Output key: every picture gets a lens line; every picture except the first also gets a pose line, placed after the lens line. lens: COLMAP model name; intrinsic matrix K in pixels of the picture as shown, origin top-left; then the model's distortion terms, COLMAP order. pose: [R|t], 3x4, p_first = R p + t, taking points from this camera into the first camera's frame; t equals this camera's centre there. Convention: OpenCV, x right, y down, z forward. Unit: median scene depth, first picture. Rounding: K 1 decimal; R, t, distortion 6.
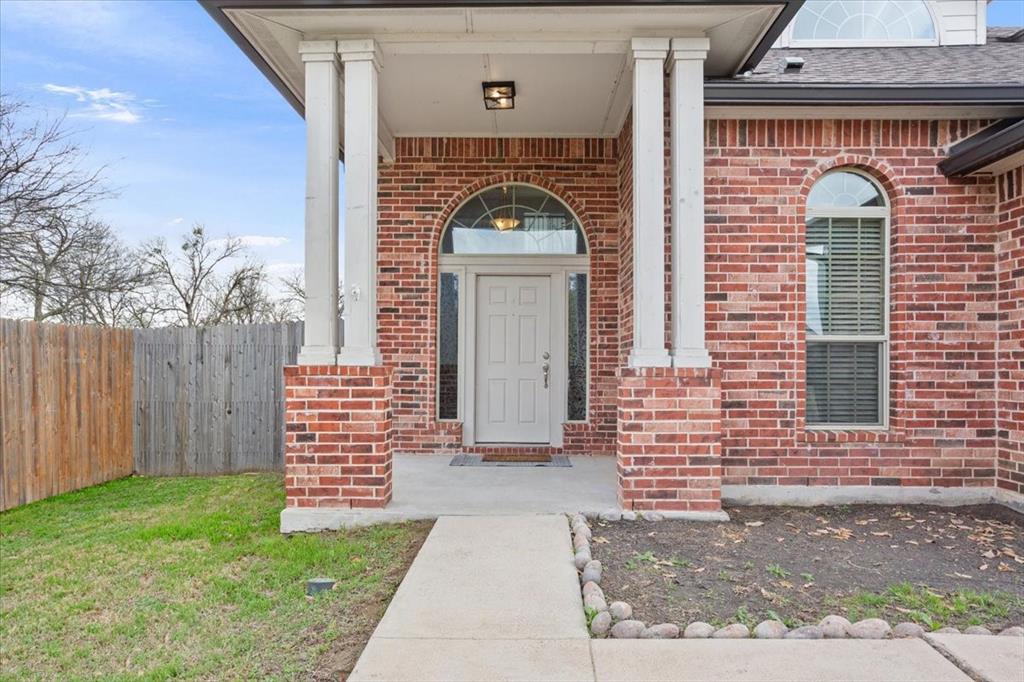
lens RADIAL K [[690.4, 0, 513.8], [0, 690.4, 367.5], [0, 0, 1]] dist [0.002600, 0.002821]
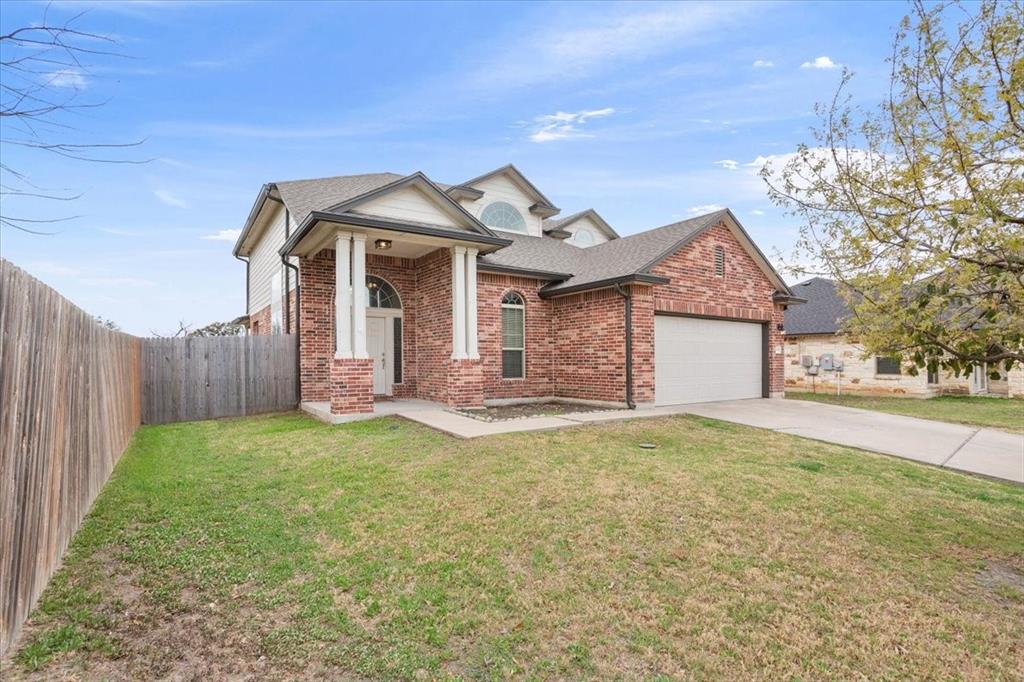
lens RADIAL K [[508.8, 0, 512.0], [0, 508.8, 341.0], [0, 0, 1]] dist [-0.000922, -0.000068]
pose [[0.829728, 0.016368, 0.557928, -0.750032], [0.006064, 0.999247, -0.038332, 0.007185], [-0.558135, 0.035189, 0.829004, -0.818735]]
